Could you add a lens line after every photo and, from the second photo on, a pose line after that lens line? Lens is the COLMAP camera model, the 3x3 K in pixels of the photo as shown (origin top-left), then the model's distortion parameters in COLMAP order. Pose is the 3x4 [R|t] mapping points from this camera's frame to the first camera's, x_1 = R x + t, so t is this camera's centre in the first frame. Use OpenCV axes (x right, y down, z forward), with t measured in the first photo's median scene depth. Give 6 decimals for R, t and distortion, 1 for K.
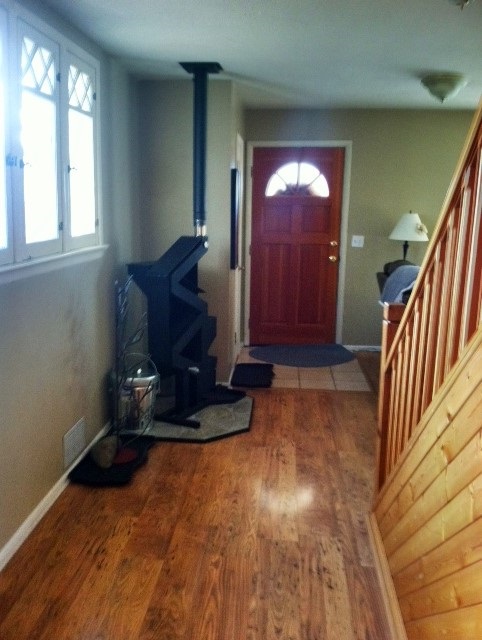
lens RADIAL K [[651.7, 0, 241.0], [0, 651.7, 320.0], [0, 0, 1]] dist [0.002104, -0.000904]
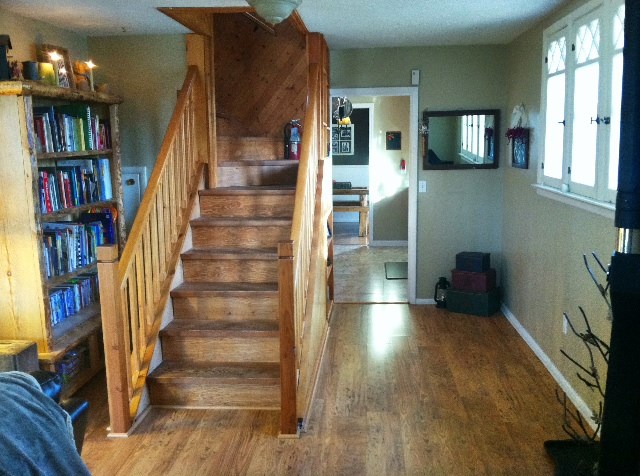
lens RADIAL K [[643.3, 0, 320.0], [0, 643.3, 238.0], [0, 0, 1]] dist [-0.066023, 0.000649]
pose [[-0.999965, 0.006502, 0.005349, 0.159640], [0.007898, 0.944426, 0.328630, -0.375183], [-0.002915, 0.328661, -0.944444, 1.942416]]
